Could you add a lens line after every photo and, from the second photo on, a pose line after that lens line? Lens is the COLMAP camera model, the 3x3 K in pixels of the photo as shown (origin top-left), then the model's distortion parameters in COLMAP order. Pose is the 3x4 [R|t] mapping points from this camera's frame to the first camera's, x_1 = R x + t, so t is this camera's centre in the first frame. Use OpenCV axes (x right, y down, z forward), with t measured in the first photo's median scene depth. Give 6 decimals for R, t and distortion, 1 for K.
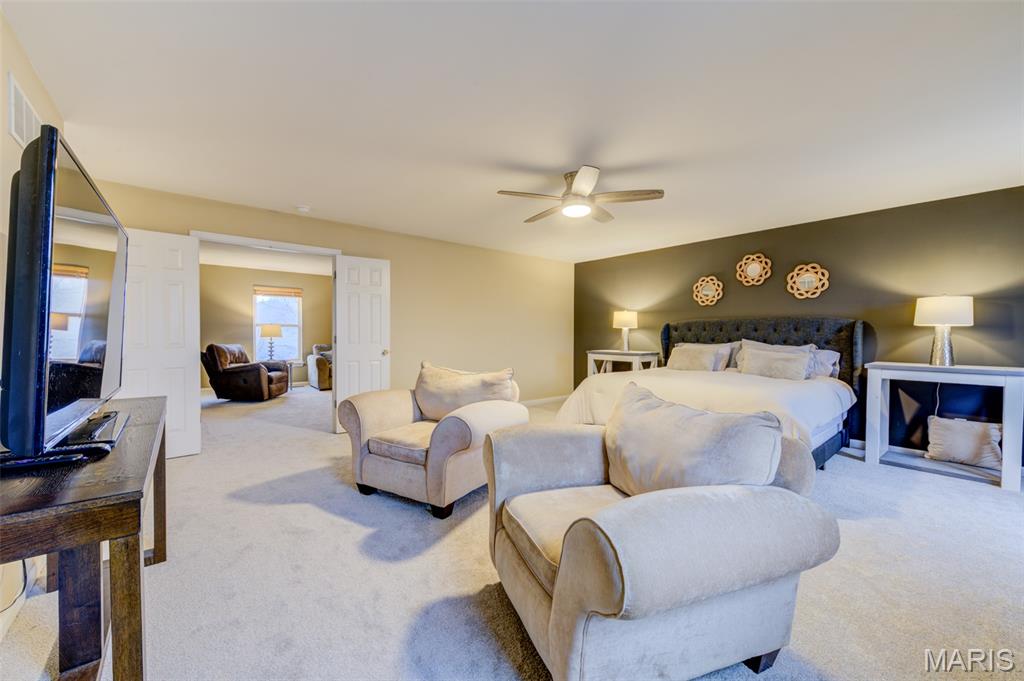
lens RADIAL K [[405.6, 0, 512.7], [0, 405.6, 342.0], [0, 0, 1]] dist [0.011056, -0.003973]
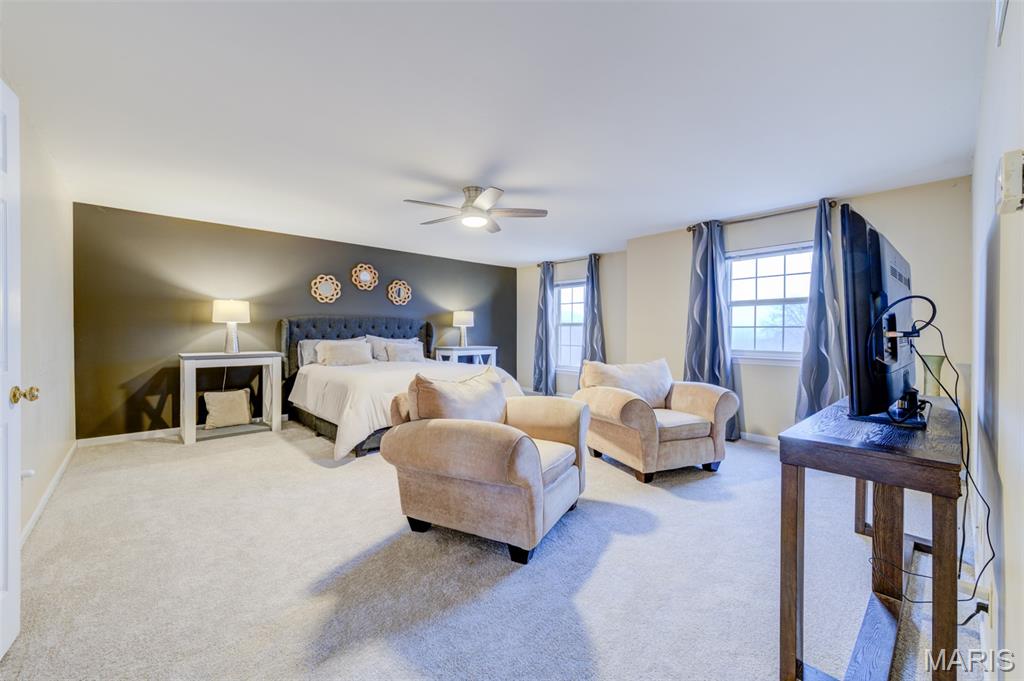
lens RADIAL K [[405.6, 0, 512.7], [0, 405.6, 342.0], [0, 0, 1]] dist [0.011056, -0.003973]
pose [[-0.061920, -0.031101, 0.997596, -0.615695], [0.018528, 0.999306, 0.032305, -0.015913], [-0.997909, 0.020484, -0.061301, 0.621986]]
